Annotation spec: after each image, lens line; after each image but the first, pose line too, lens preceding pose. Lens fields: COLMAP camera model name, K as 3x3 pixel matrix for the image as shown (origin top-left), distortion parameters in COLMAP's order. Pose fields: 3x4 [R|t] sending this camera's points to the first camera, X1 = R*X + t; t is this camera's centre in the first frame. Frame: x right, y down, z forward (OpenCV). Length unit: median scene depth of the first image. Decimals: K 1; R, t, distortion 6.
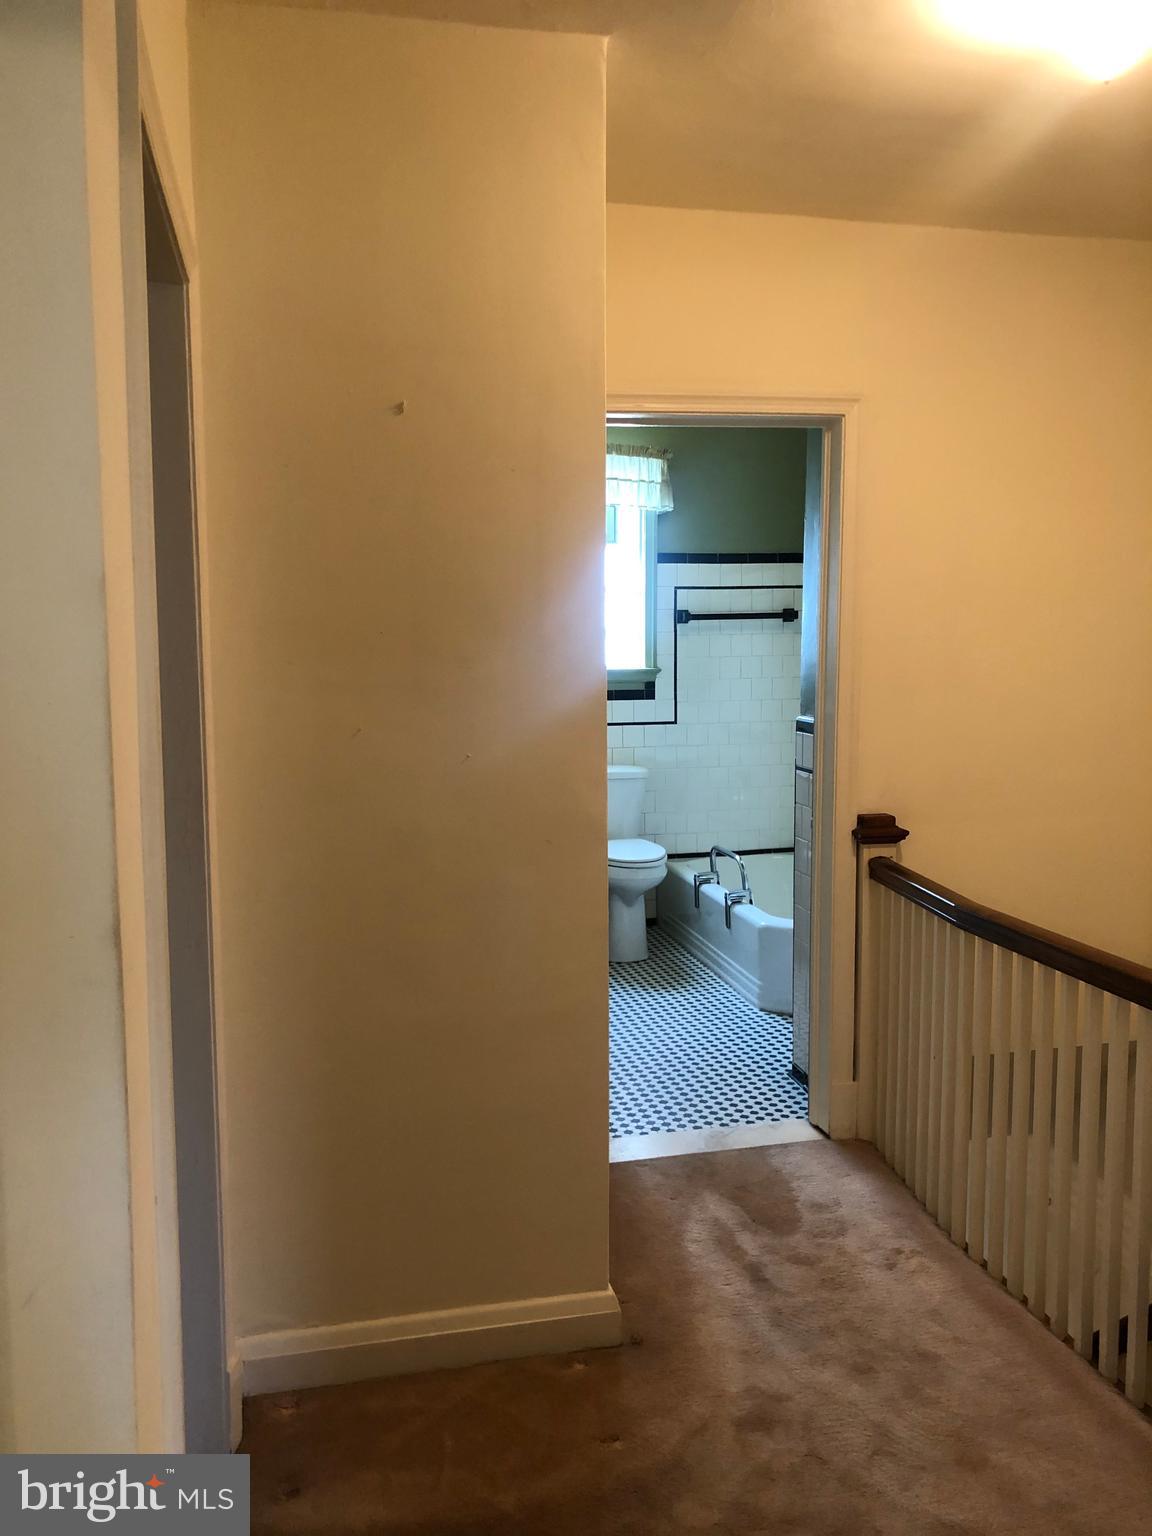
lens RADIAL K [[1264.2, 0, 569.0], [0, 1264.2, 770.2], [0, 0, 1]] dist [0.040470, -0.042587]
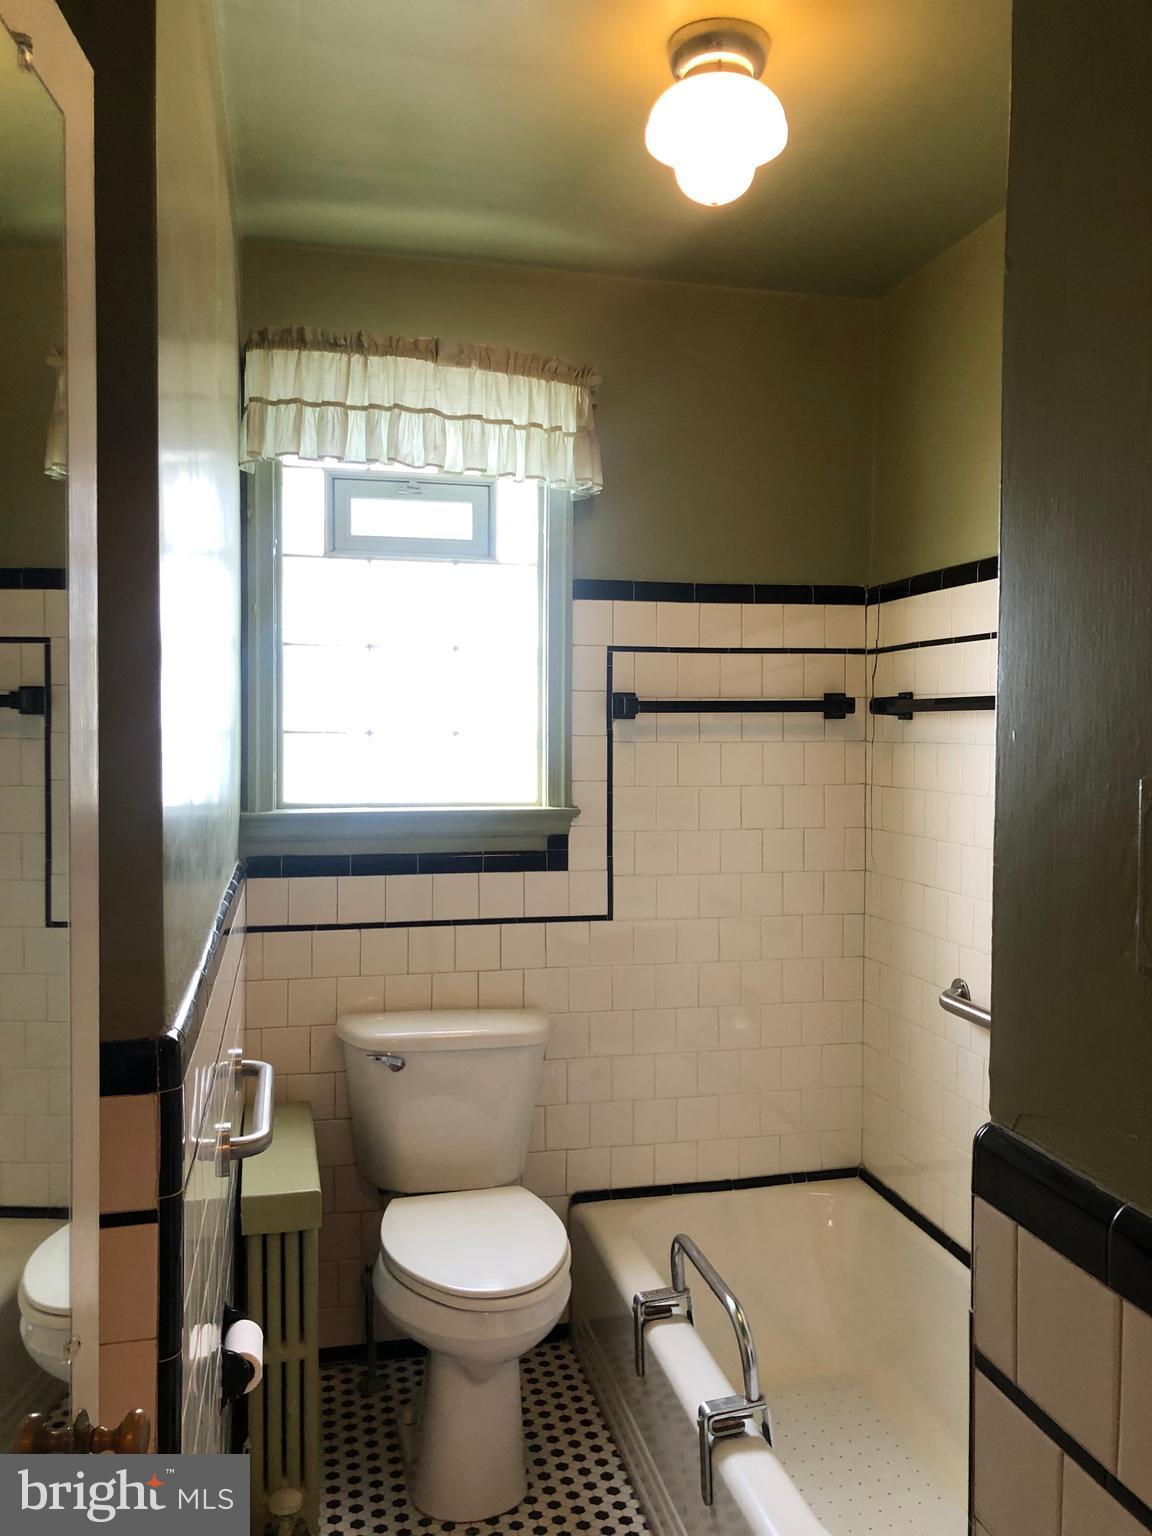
lens RADIAL K [[1266.4, 0, 577.4], [0, 1266.4, 766.1], [0, 0, 1]] dist [0.026259, 0.004587]
pose [[0.999954, 0.009362, 0.002248, 0.123176], [-0.009158, 0.996919, -0.077901, -0.102261], [-0.002970, 0.077877, 0.996959, 0.878268]]
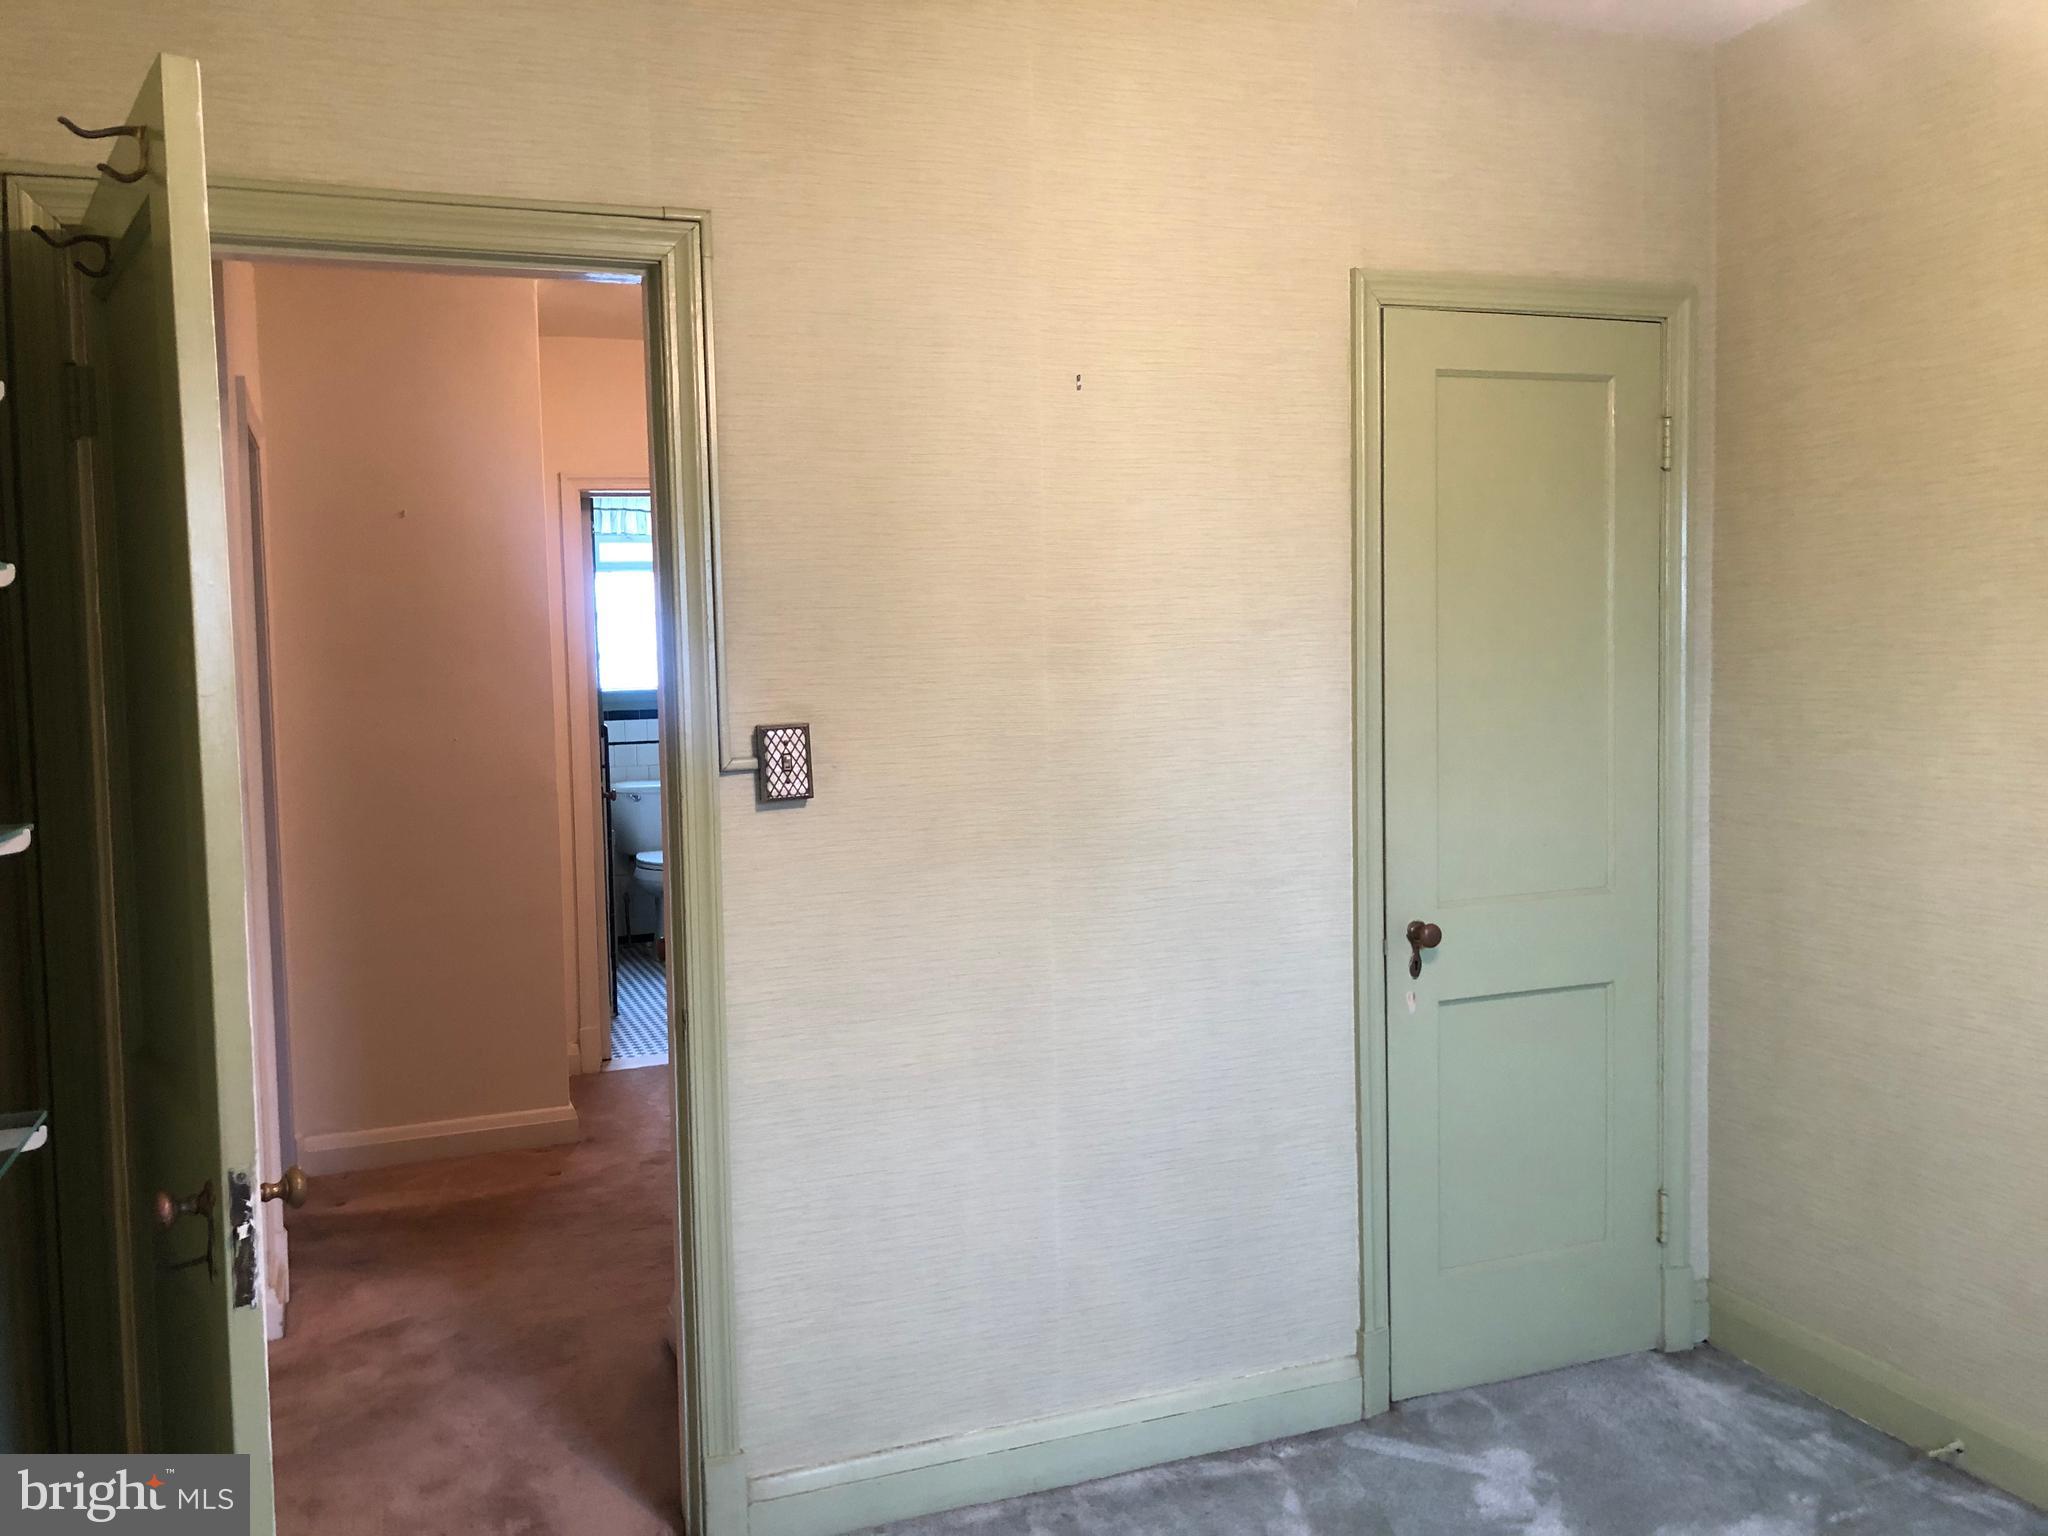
lens RADIAL K [[1688.5, 0, 1024.1], [0, 1688.5, 769.5], [0, 0, 1]] dist [0.026259, 0.004587]
pose [[0.988096, -0.024788, 0.151828, 0.195366], [0.030530, 0.998900, -0.035599, 0.081373], [-0.150779, 0.039811, 0.987766, -0.760640]]
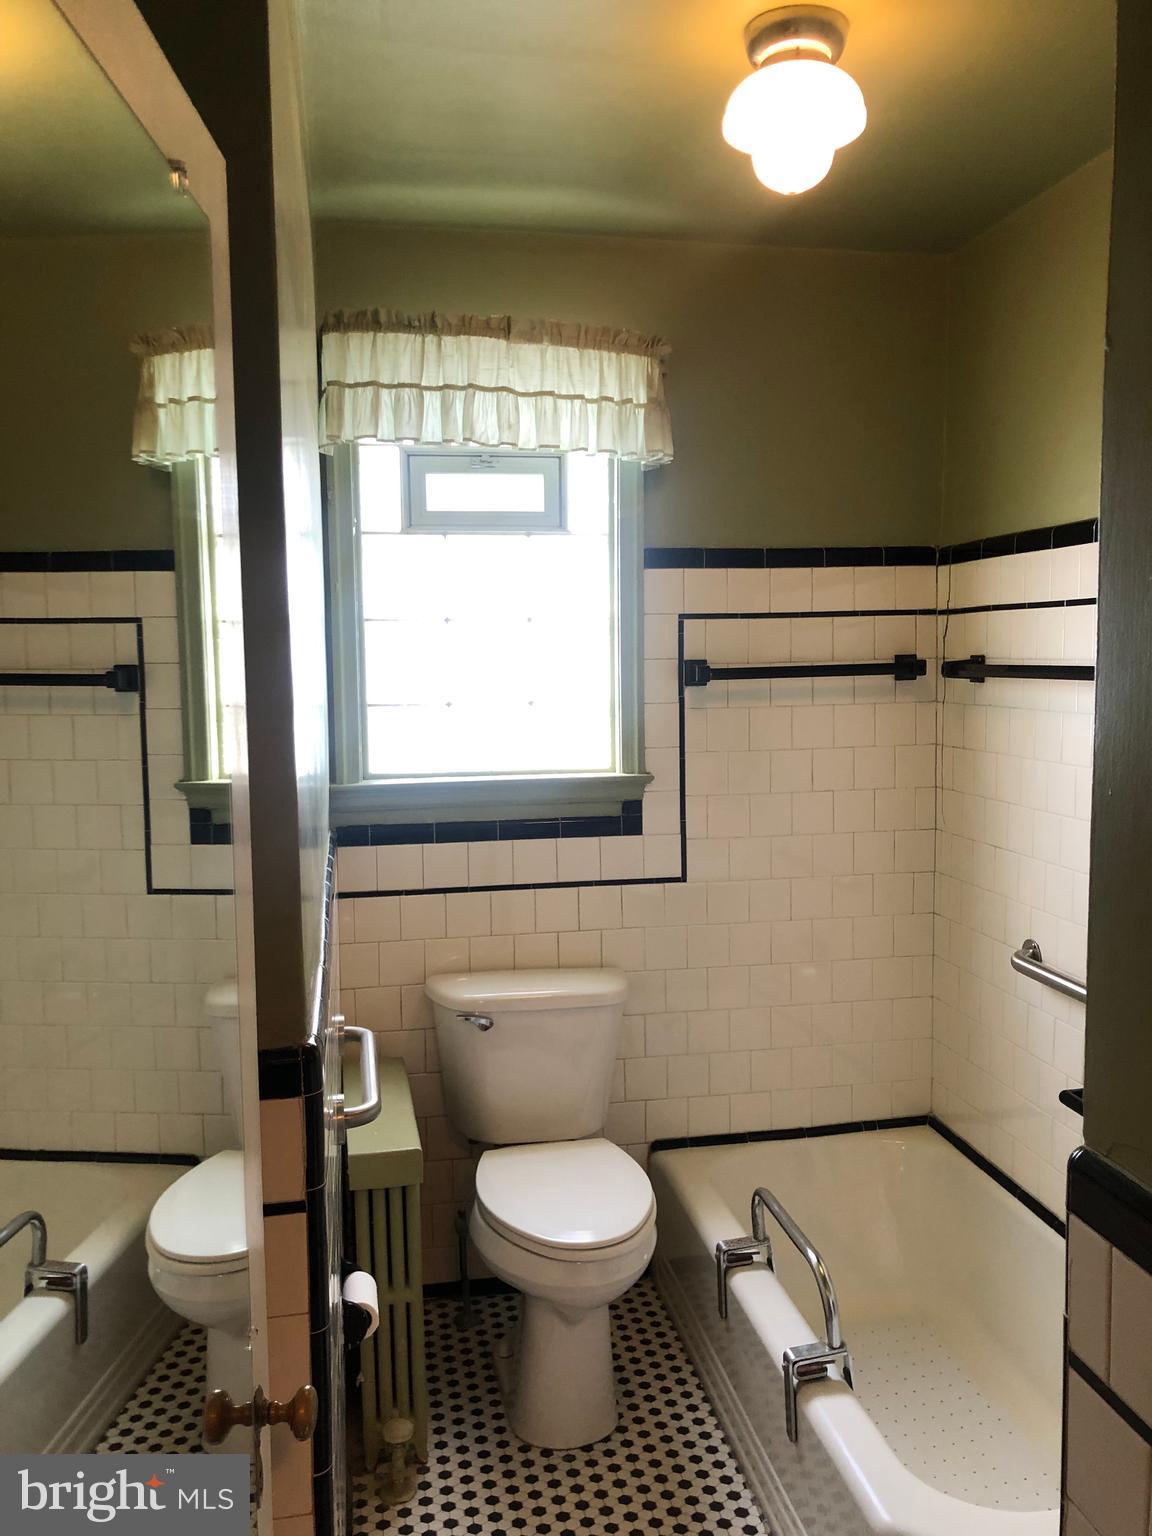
lens RADIAL K [[1264.2, 0, 569.0], [0, 1264.2, 770.2], [0, 0, 1]] dist [0.040470, -0.042587]
pose [[0.998963, -0.004592, -0.045302, 0.107908], [0.003917, 0.999880, -0.014960, -0.130412], [0.045365, 0.014767, 0.998861, 0.855062]]
